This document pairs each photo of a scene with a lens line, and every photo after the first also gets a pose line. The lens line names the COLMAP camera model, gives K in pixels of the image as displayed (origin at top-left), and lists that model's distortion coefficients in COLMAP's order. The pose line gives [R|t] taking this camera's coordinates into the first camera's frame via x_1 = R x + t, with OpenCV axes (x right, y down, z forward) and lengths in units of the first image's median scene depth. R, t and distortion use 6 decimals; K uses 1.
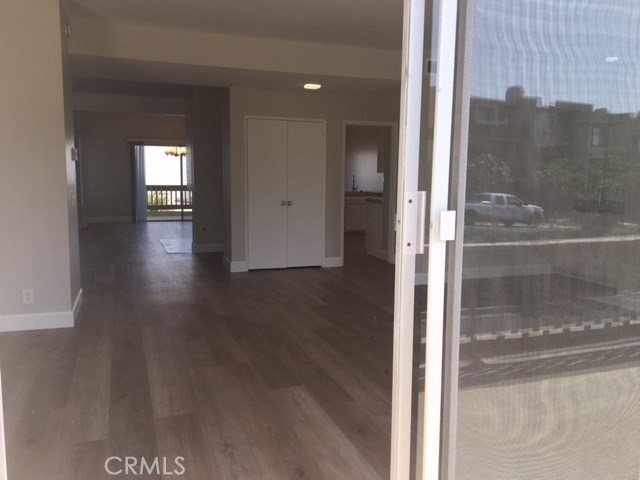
lens RADIAL K [[539.4, 0, 320.0], [0, 539.4, 240.0], [0, 0, 1]] dist [0.101857, -0.166459]
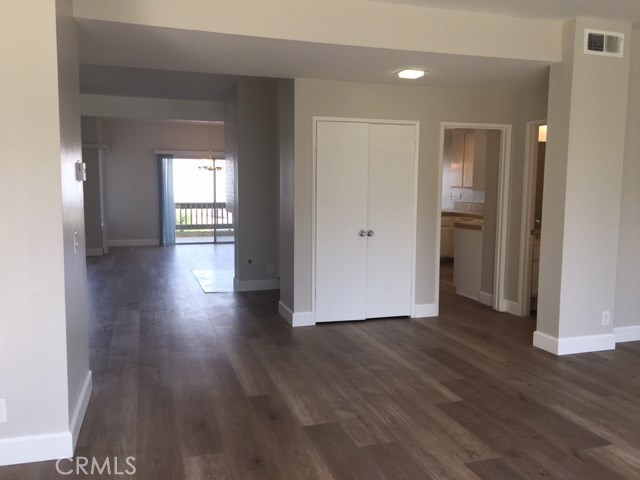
lens RADIAL K [[544.2, 0, 320.0], [0, 544.2, 236.3], [0, 0, 1]] dist [0.097181, -0.146179]
pose [[0.999174, -0.000336, -0.040633, -0.083765], [-0.000862, 0.999565, -0.029477, -0.036304], [0.040625, 0.029488, 0.998739, 0.216157]]
